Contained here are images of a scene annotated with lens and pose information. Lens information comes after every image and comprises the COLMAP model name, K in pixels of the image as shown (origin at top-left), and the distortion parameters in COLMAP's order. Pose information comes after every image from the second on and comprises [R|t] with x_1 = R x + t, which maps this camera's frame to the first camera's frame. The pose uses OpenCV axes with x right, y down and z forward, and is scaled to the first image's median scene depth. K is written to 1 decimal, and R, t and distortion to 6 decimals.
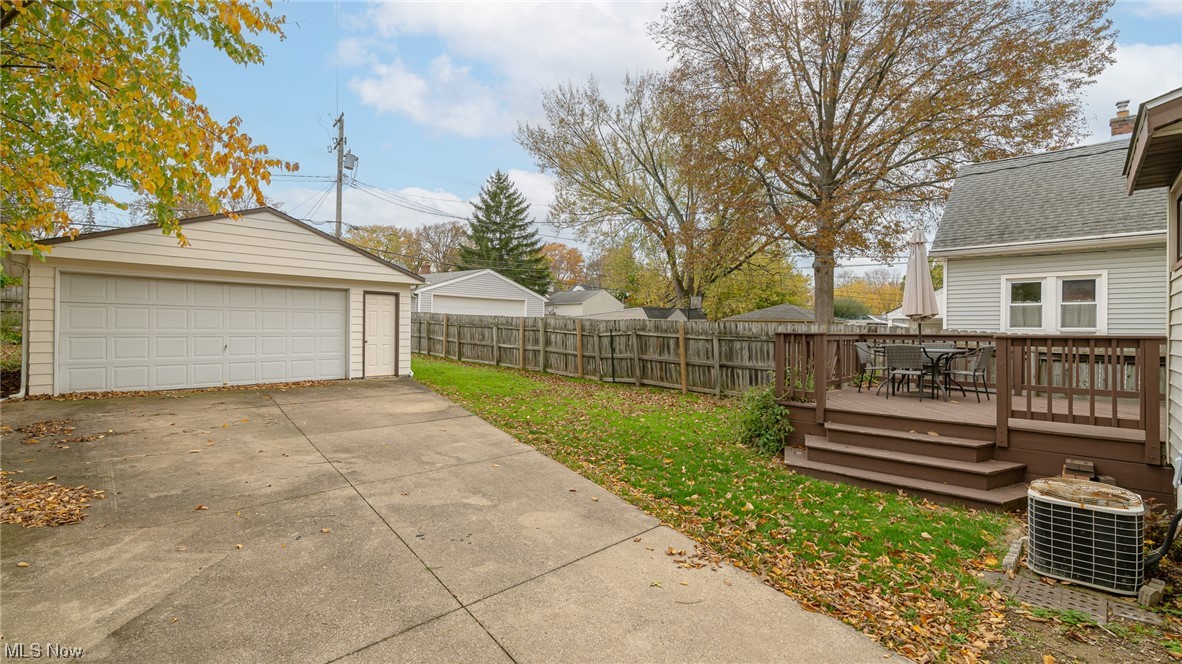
lens RADIAL K [[540.9, 0, 591.0], [0, 540.9, 332.0], [0, 0, 1]] dist [-0.009078, 0.004192]
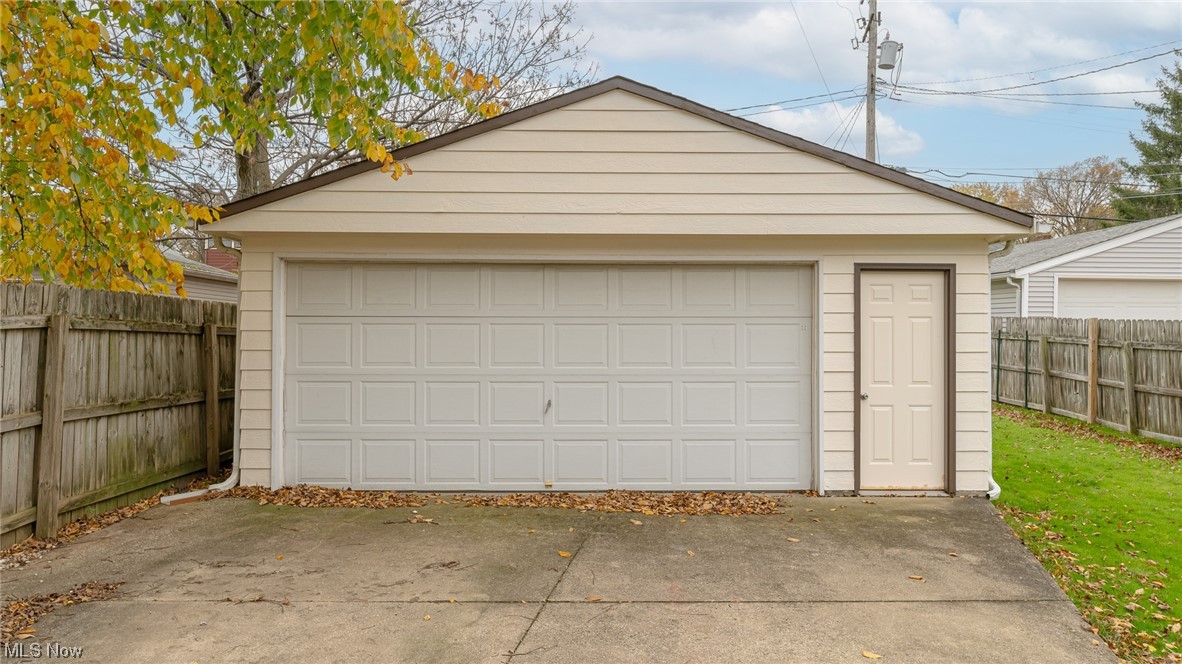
lens RADIAL K [[763.4, 0, 591.0], [0, 763.4, 332.0], [0, 0, 1]] dist [0.003462, 0.001148]
pose [[0.673338, -0.016162, -0.739158, -0.095563], [-0.000896, 0.999742, -0.022676, -0.010255], [0.739334, 0.015931, 0.673150, 0.321654]]
